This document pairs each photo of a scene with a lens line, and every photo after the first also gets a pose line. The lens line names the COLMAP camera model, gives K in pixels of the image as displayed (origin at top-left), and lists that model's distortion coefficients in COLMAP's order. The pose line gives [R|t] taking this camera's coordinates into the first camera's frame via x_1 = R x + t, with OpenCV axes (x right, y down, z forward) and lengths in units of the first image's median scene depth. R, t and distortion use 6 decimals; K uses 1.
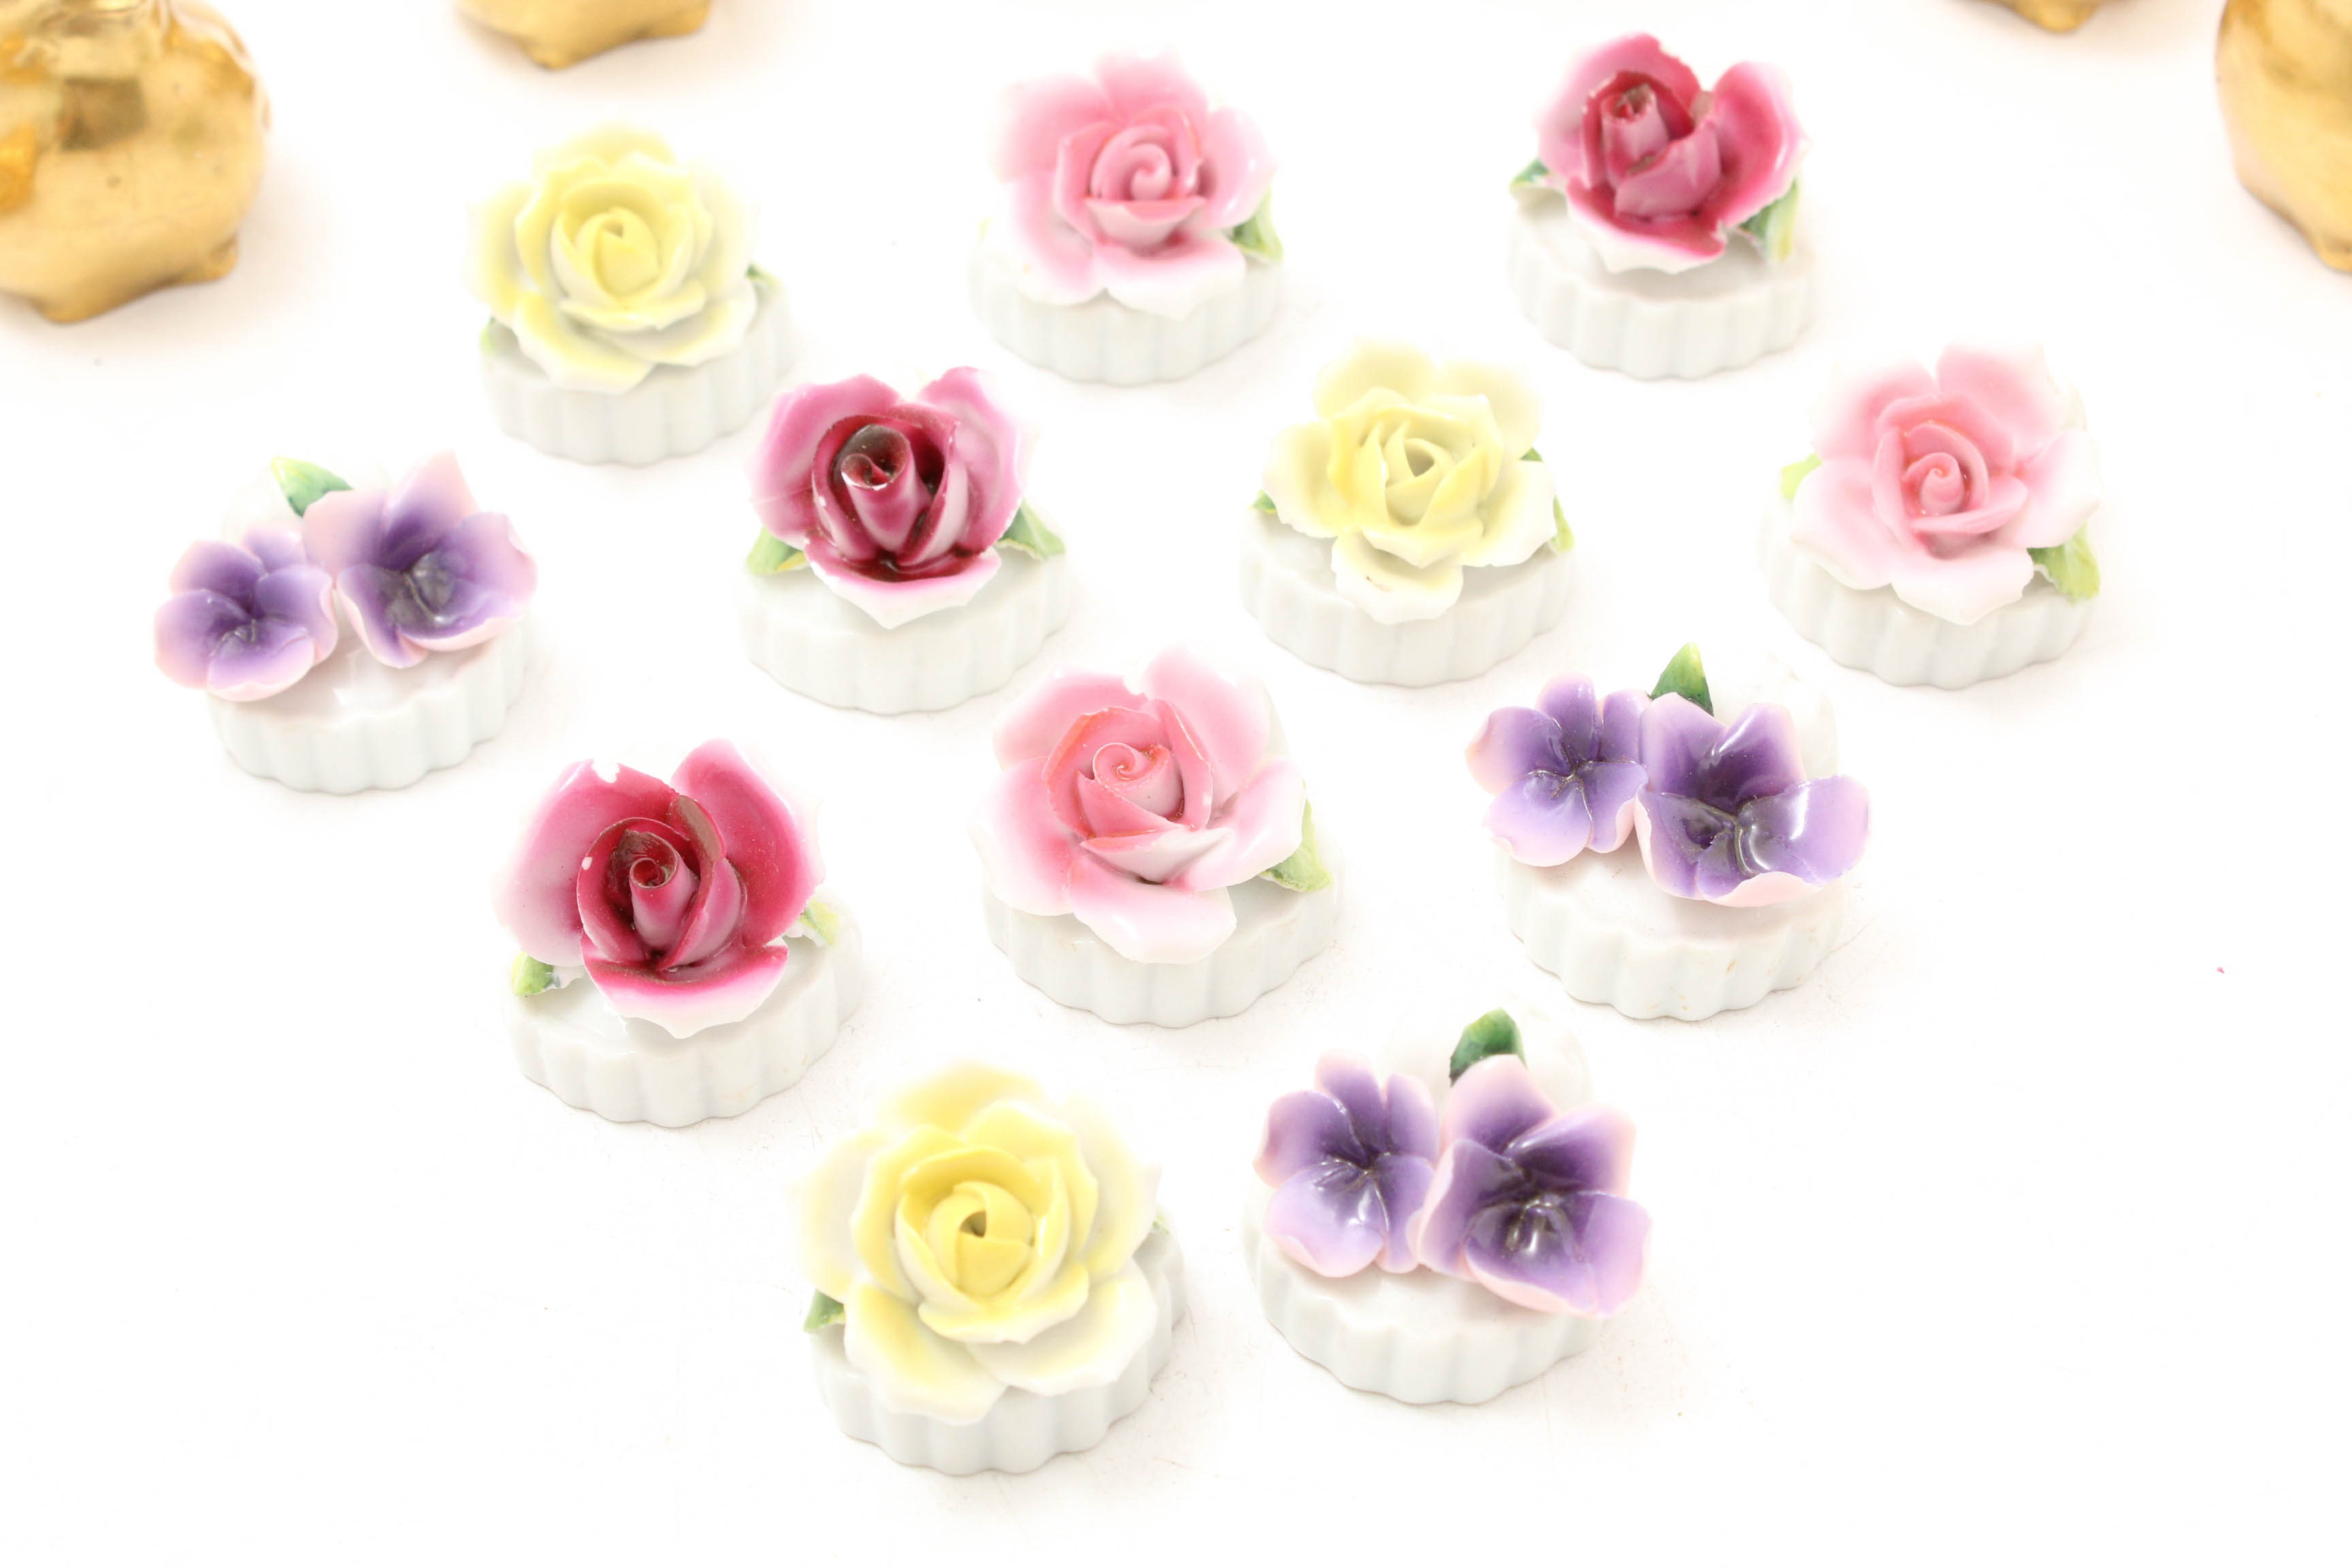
lens RADIAL K [[2842.1, 0, 1195.2], [0, 2842.1, 769.9], [0, 0, 1]] dist [0.019461, 0.000000]
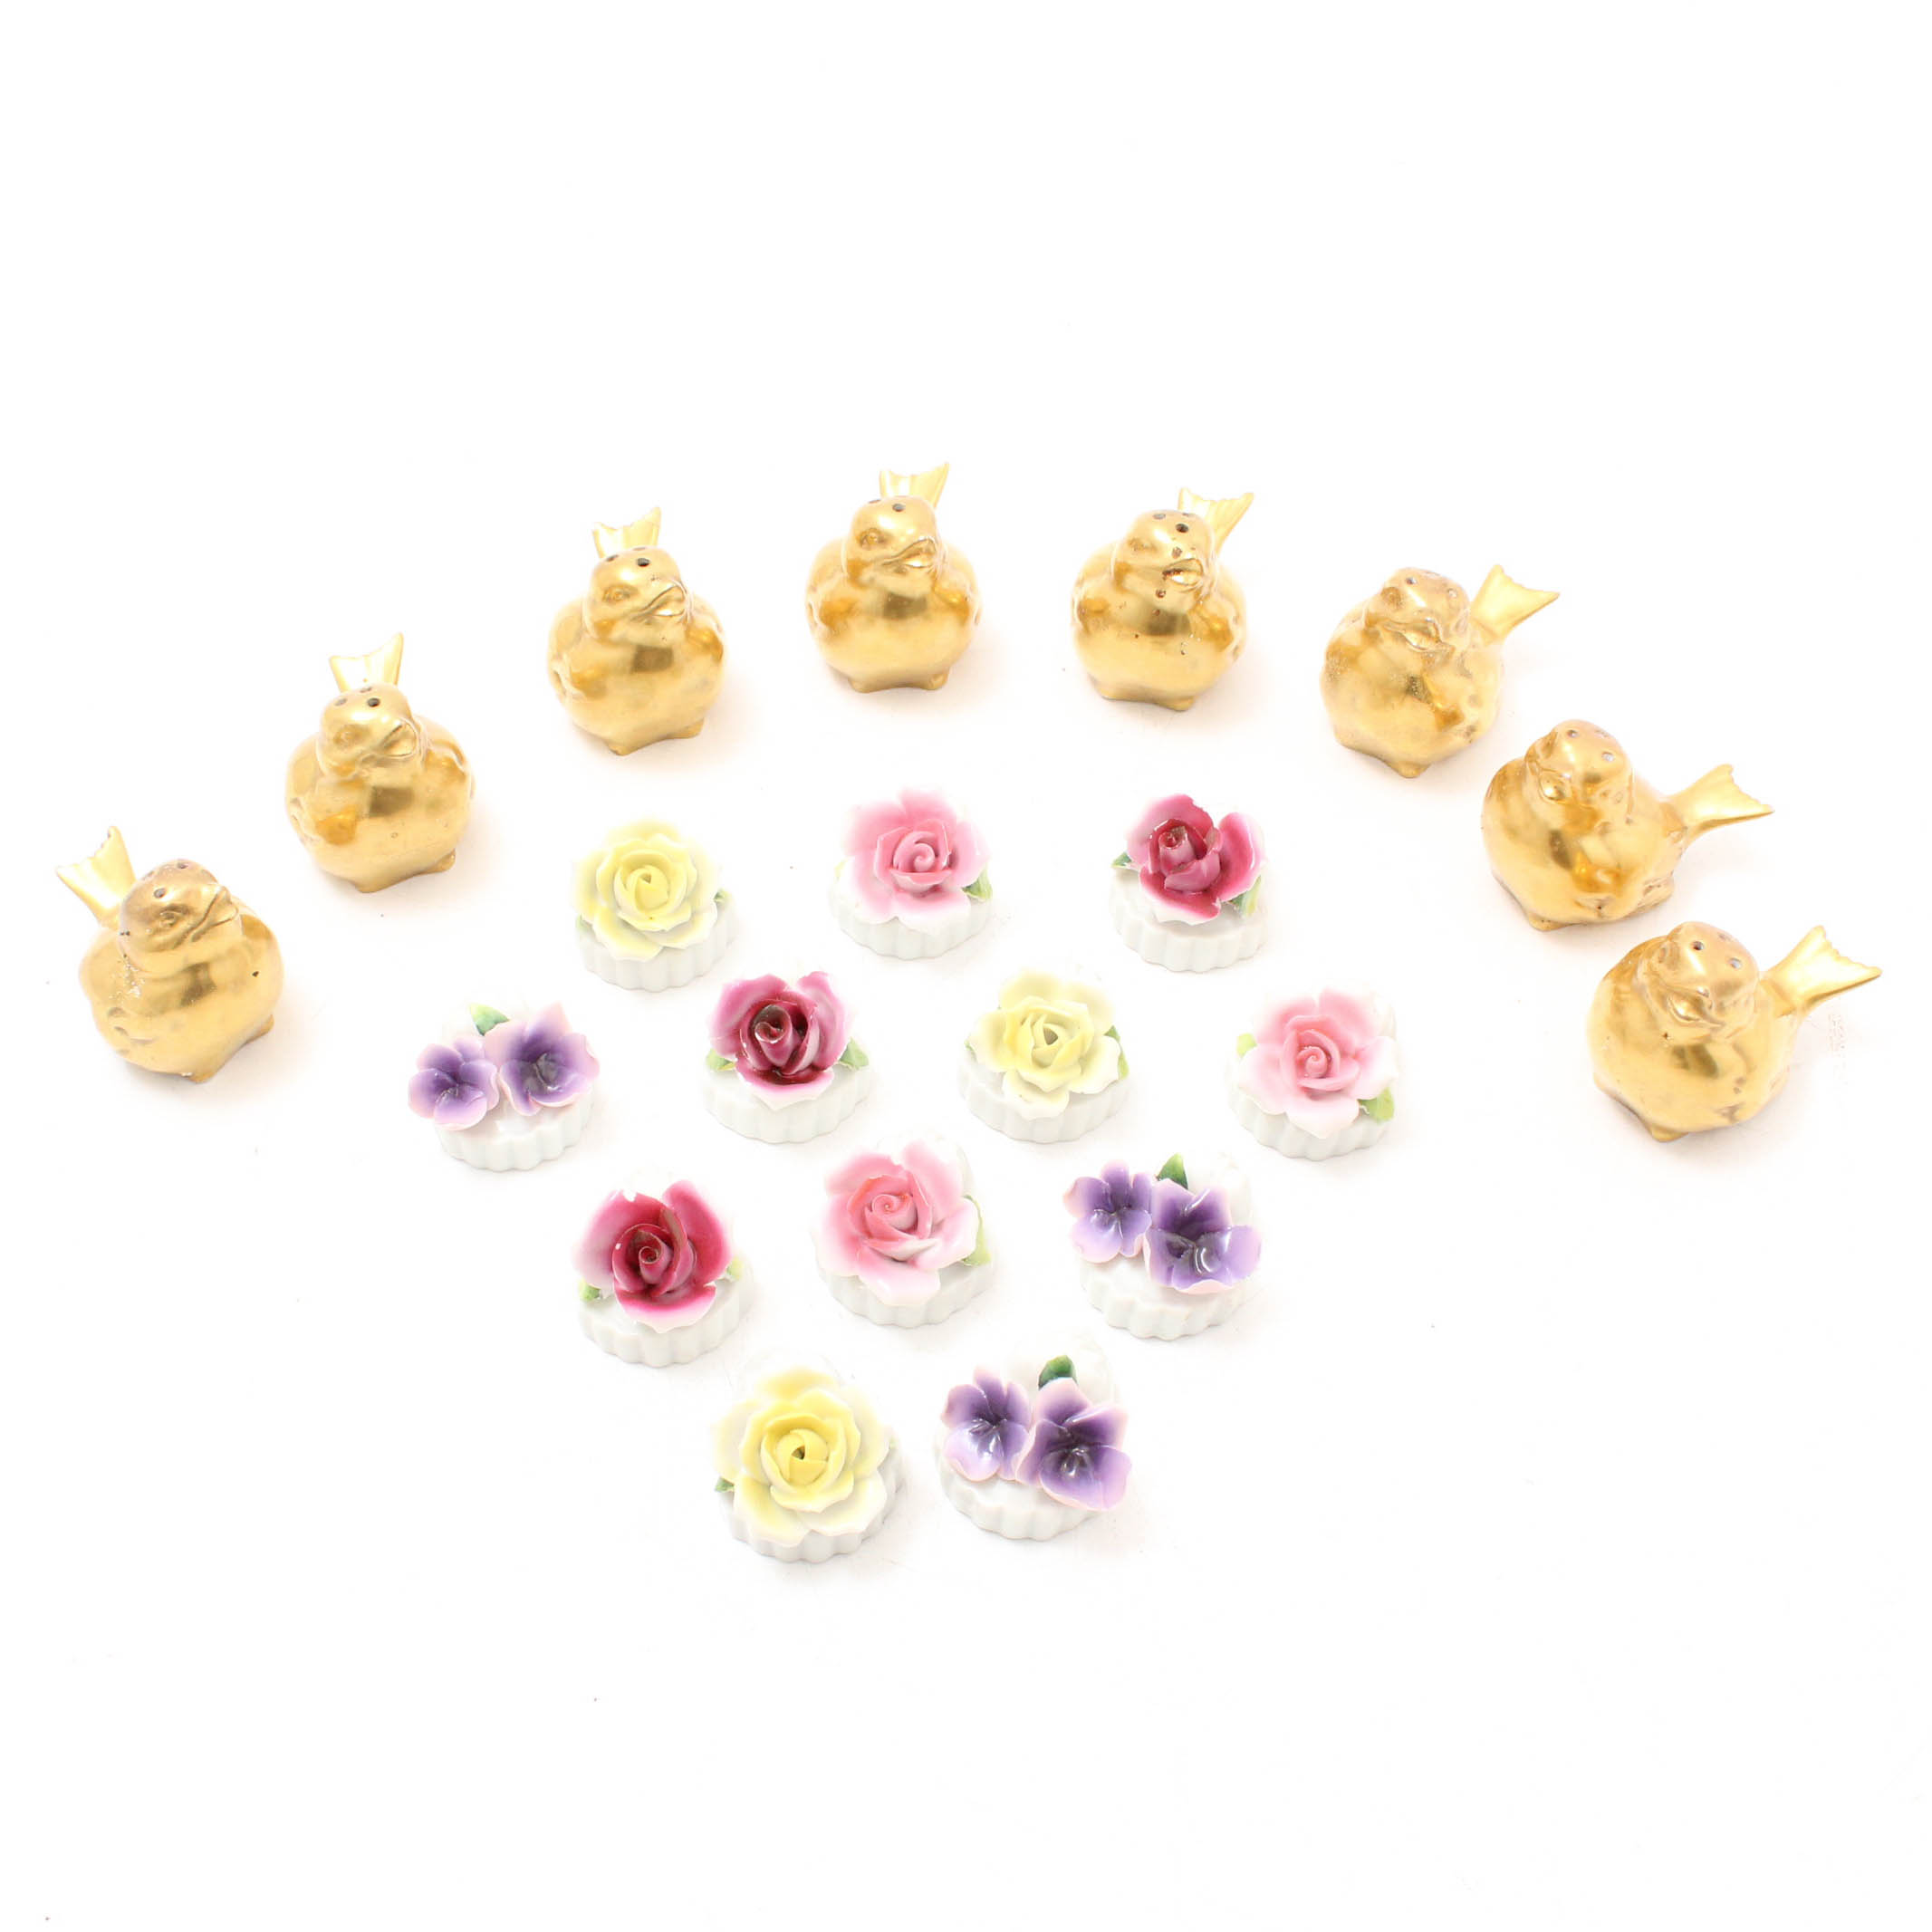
lens RADIAL K [[1647.7, 0, 949.4], [0, 1647.7, 968.5], [0, 0, 1]] dist [-0.052739, -0.000645]
pose [[0.998348, 0.056121, -0.012343, 0.020887], [-0.055323, 0.996809, 0.057540, -0.216619], [0.015533, -0.056762, 0.998267, -0.128940]]
